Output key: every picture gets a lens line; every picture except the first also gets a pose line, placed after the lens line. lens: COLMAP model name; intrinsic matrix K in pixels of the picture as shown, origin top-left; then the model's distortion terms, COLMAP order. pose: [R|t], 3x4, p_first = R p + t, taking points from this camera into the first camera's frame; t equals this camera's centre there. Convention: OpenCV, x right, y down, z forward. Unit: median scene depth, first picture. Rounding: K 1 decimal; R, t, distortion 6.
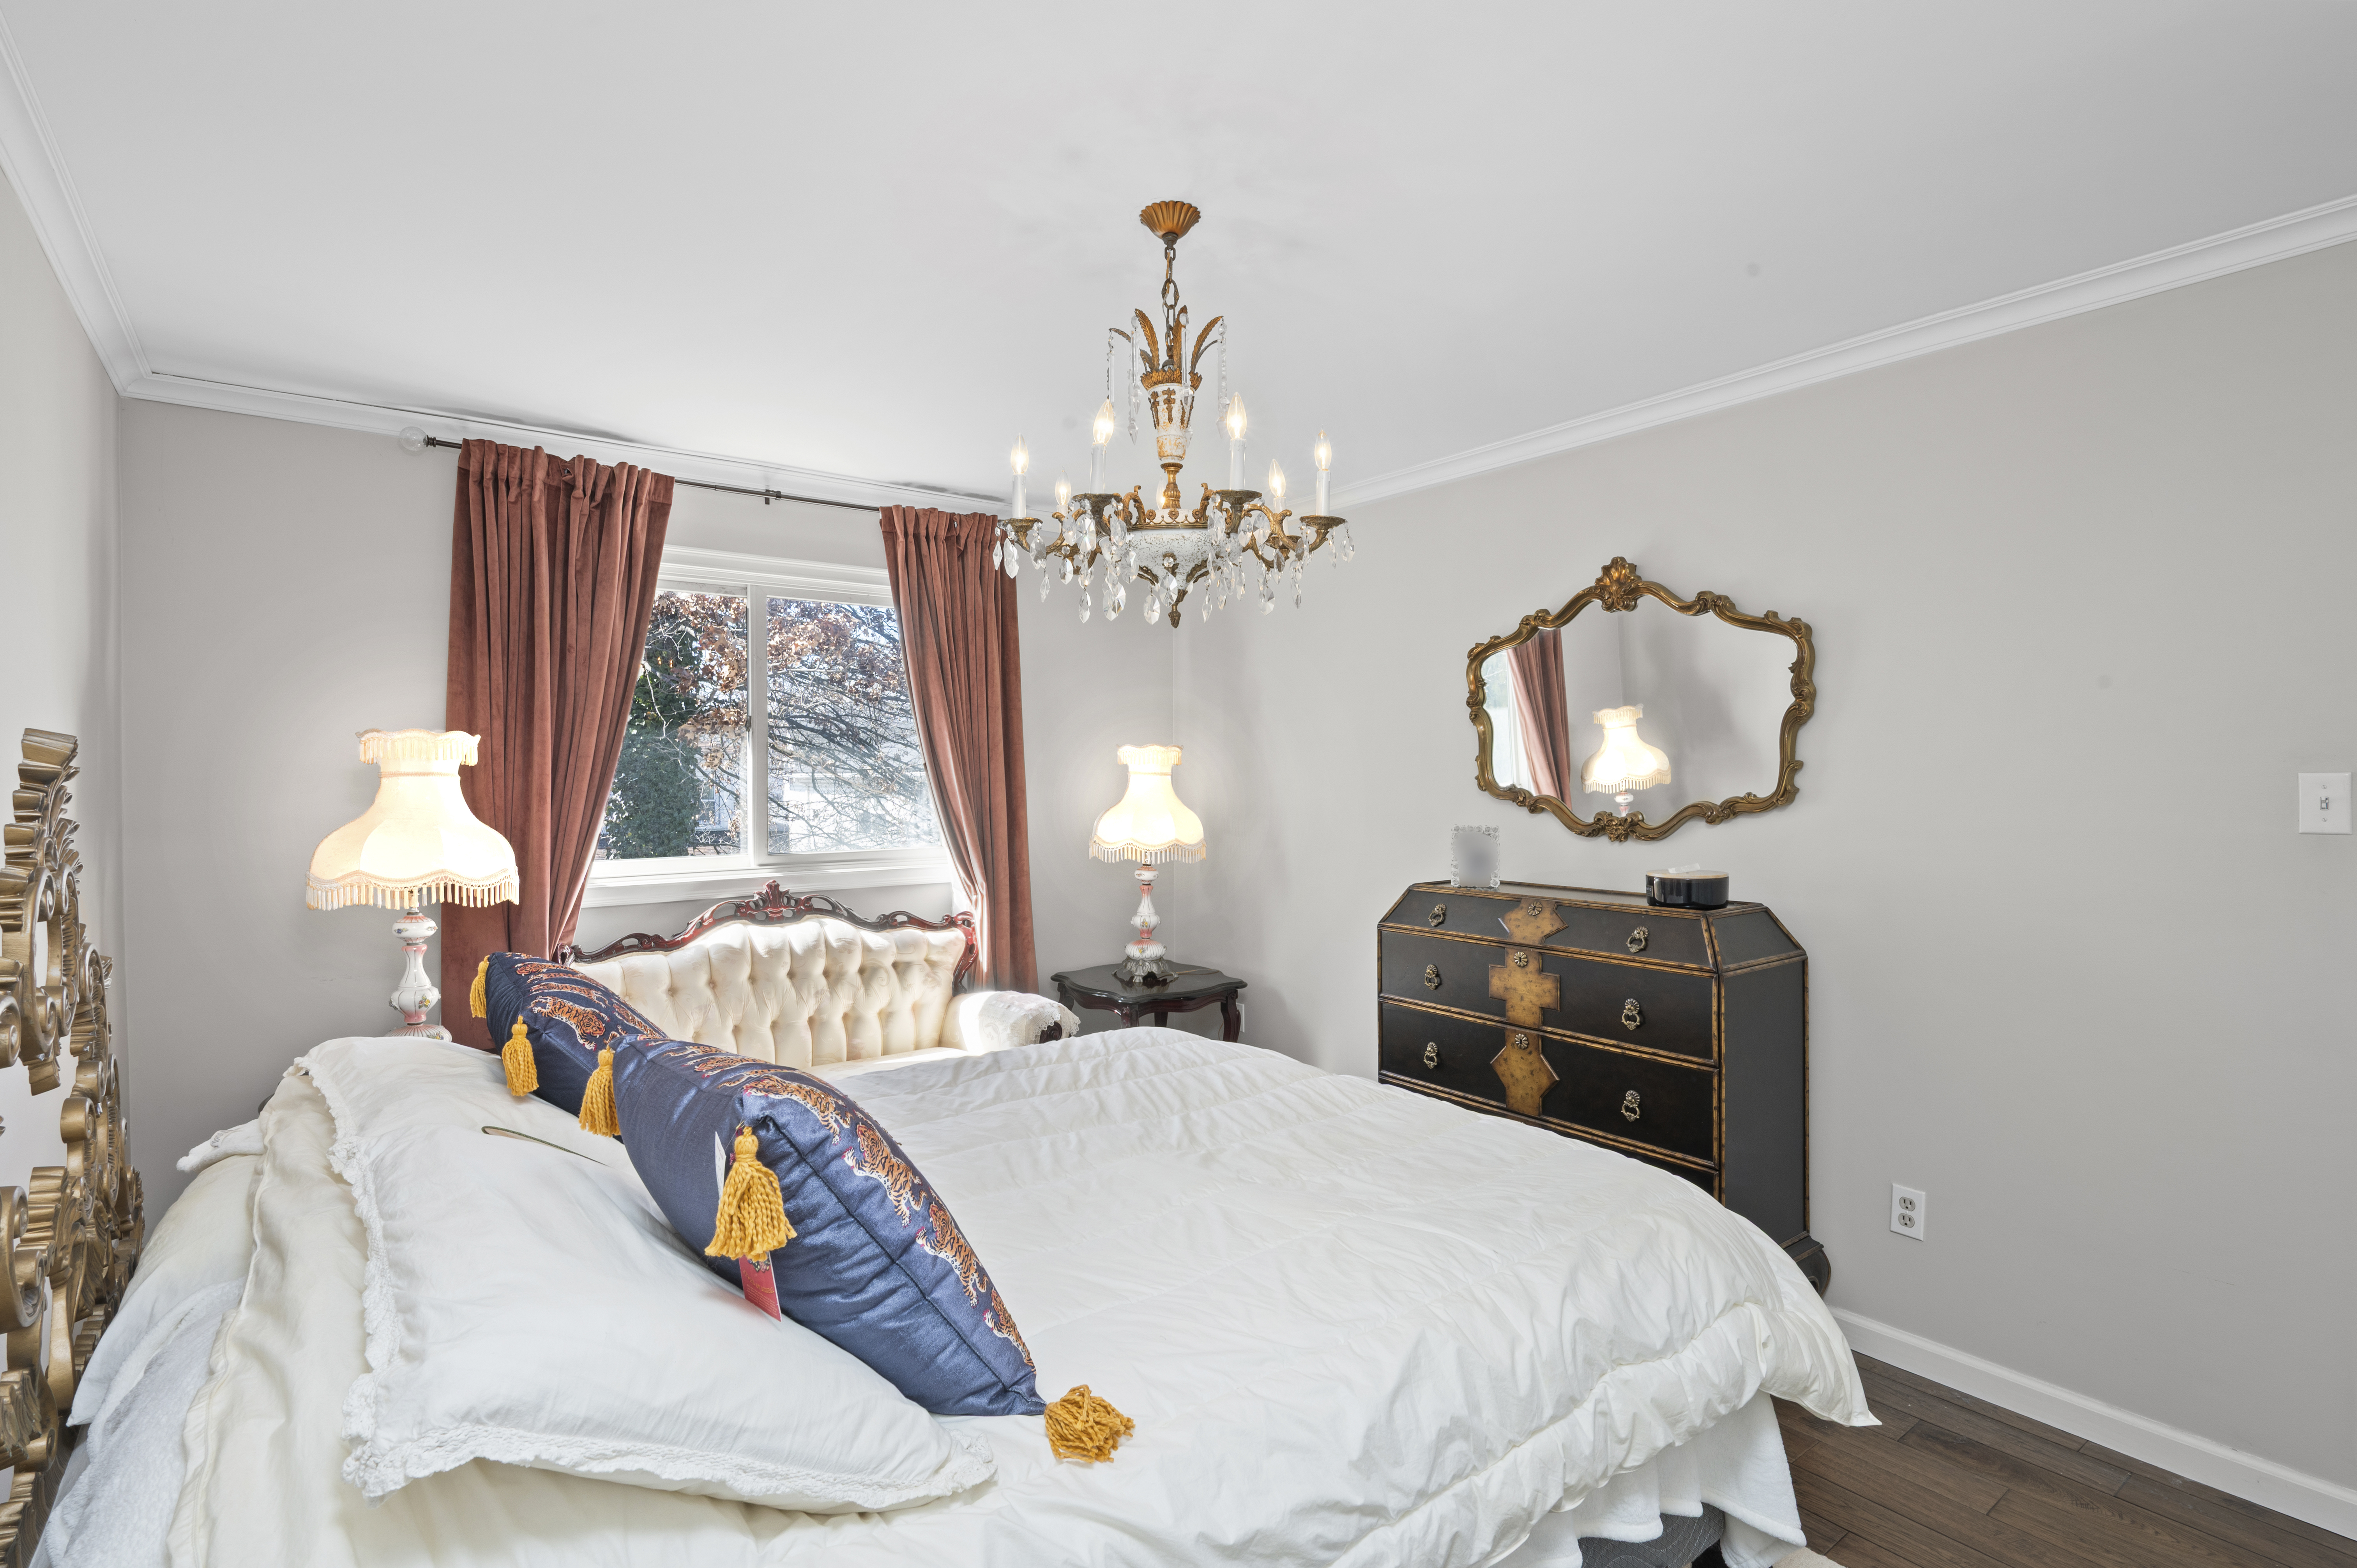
lens RADIAL K [[1141.5, 0, 1175.5], [0, 1141.5, 789.0], [0, 0, 1]] dist [0.004151, 0.000303]
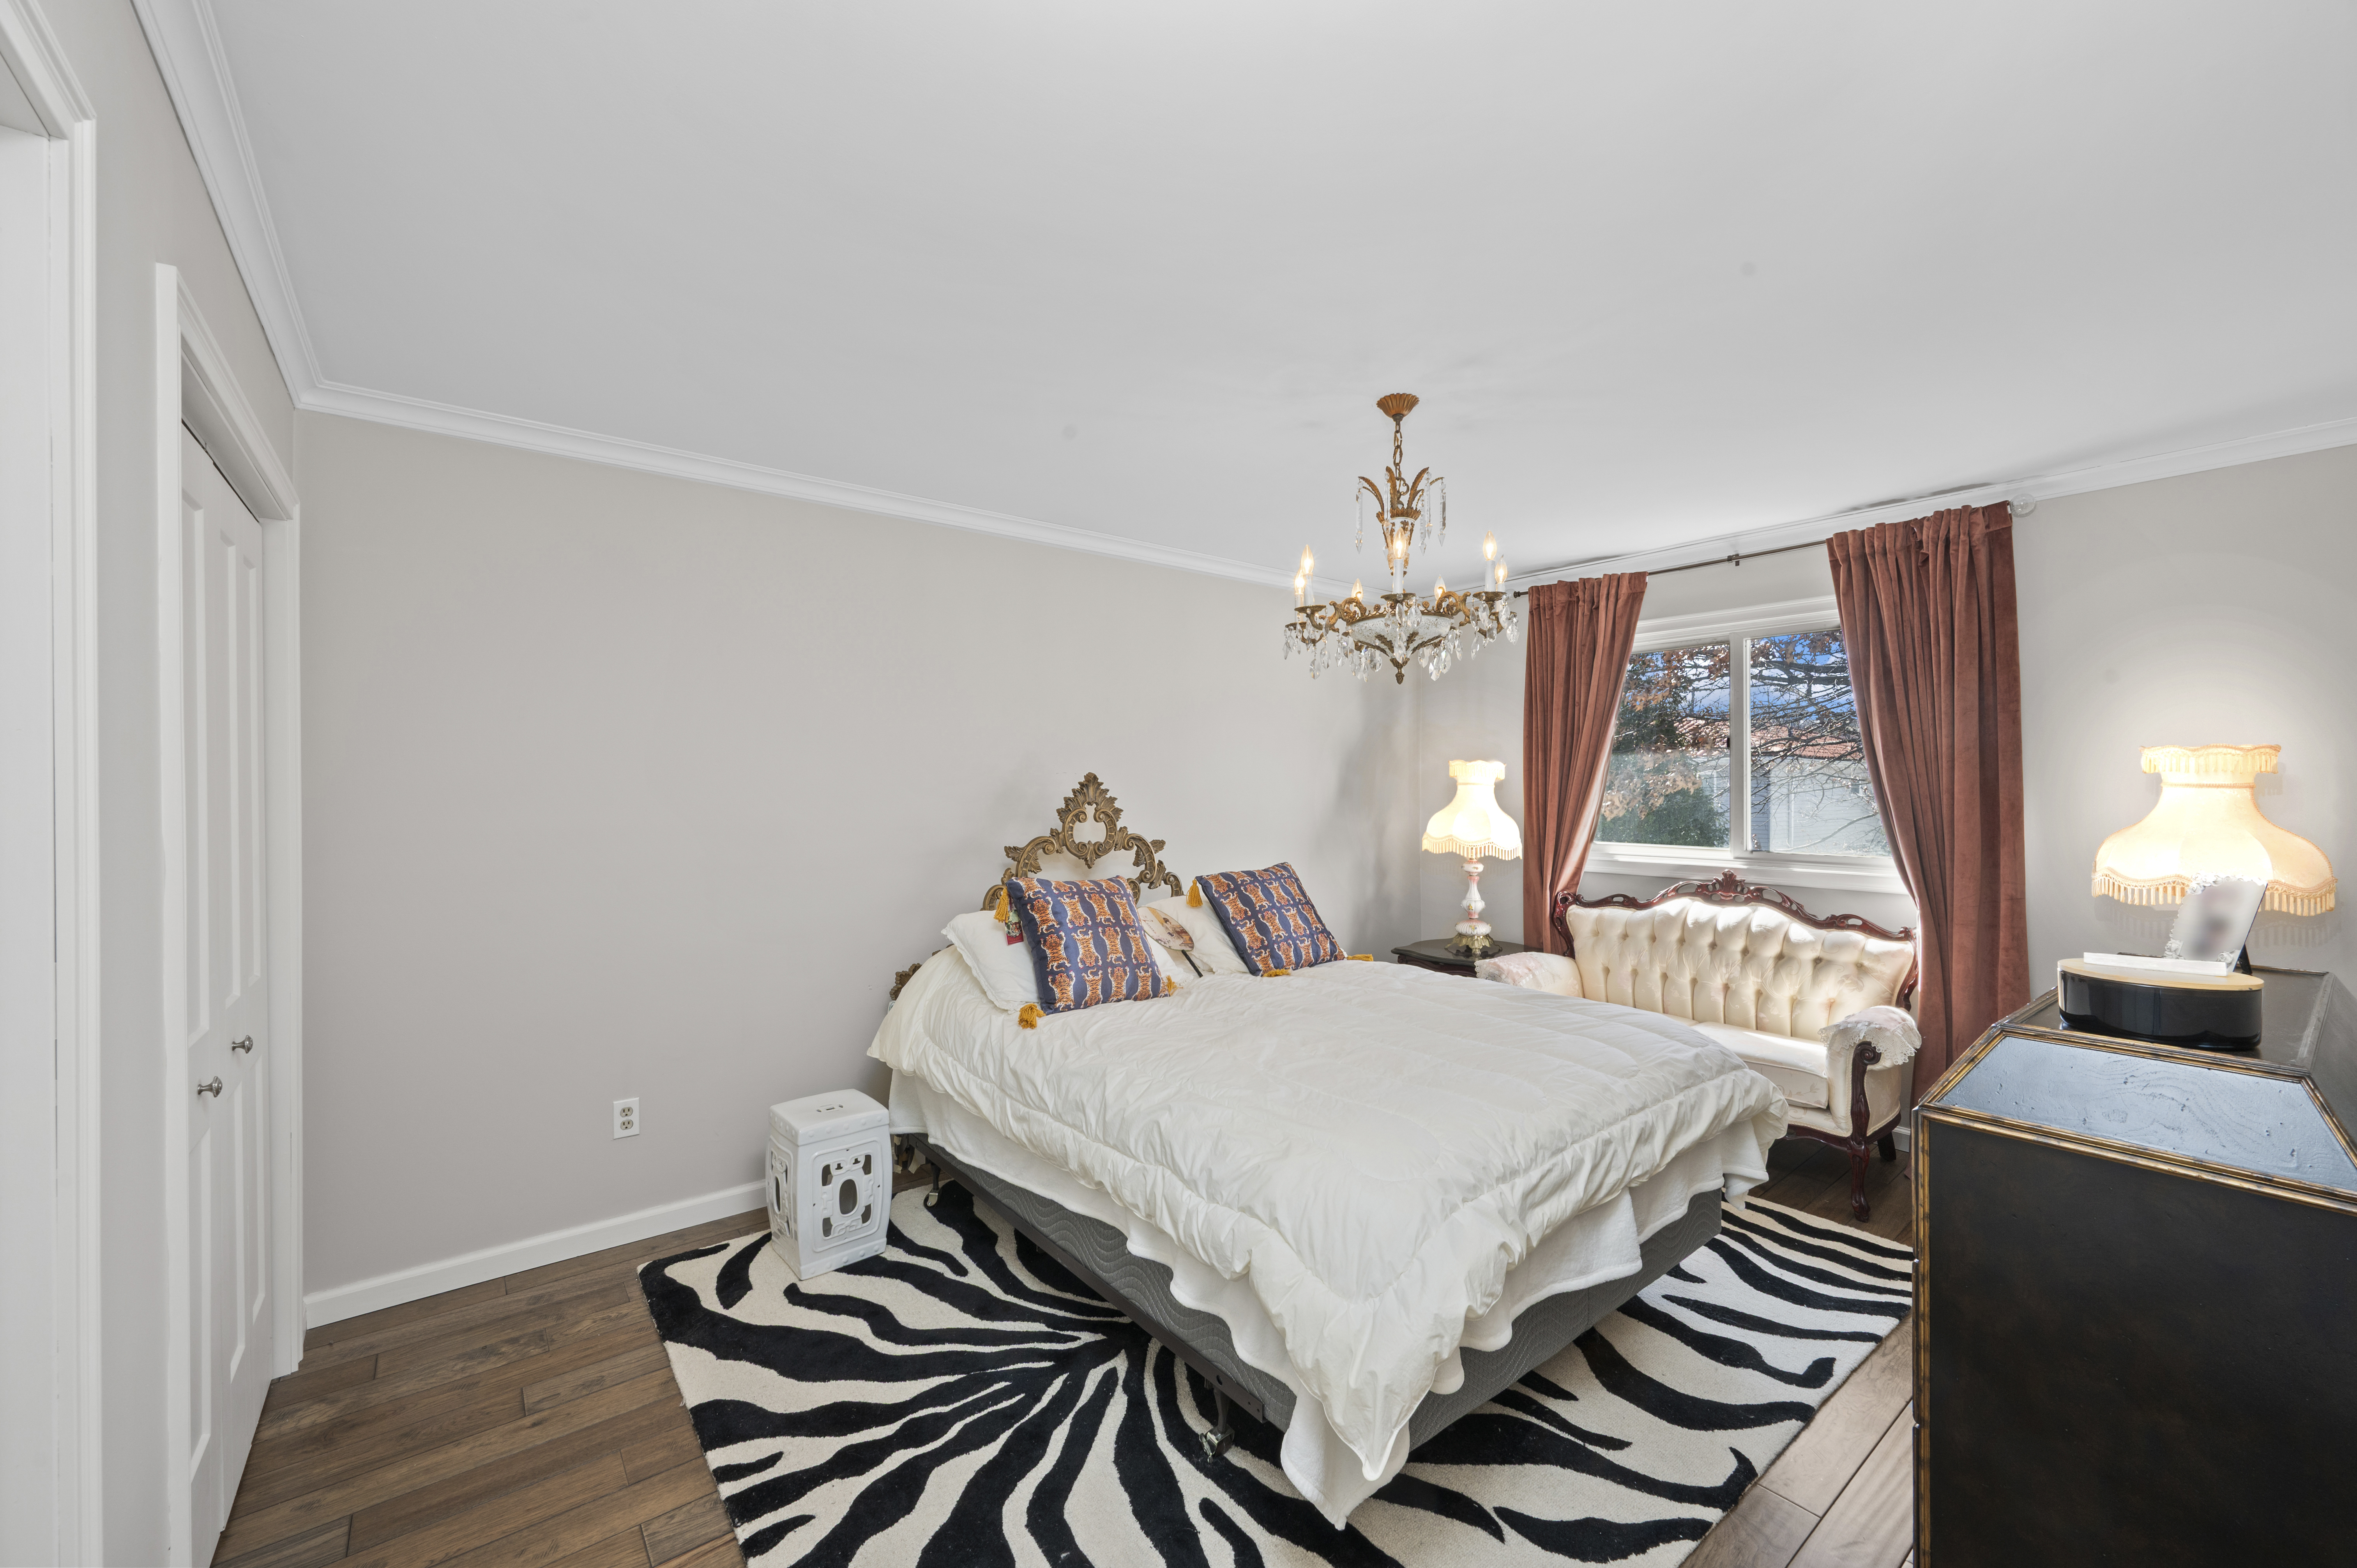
lens RADIAL K [[935.6, 0, 1176.1], [0, 935.6, 778.1], [0, 0, 1]] dist [-0.000731, -0.000013]
pose [[0.020347, -0.006884, -0.999769, 0.652540], [-0.017515, 0.999820, -0.007241, -0.001746], [0.999640, 0.017658, 0.020223, 0.384630]]
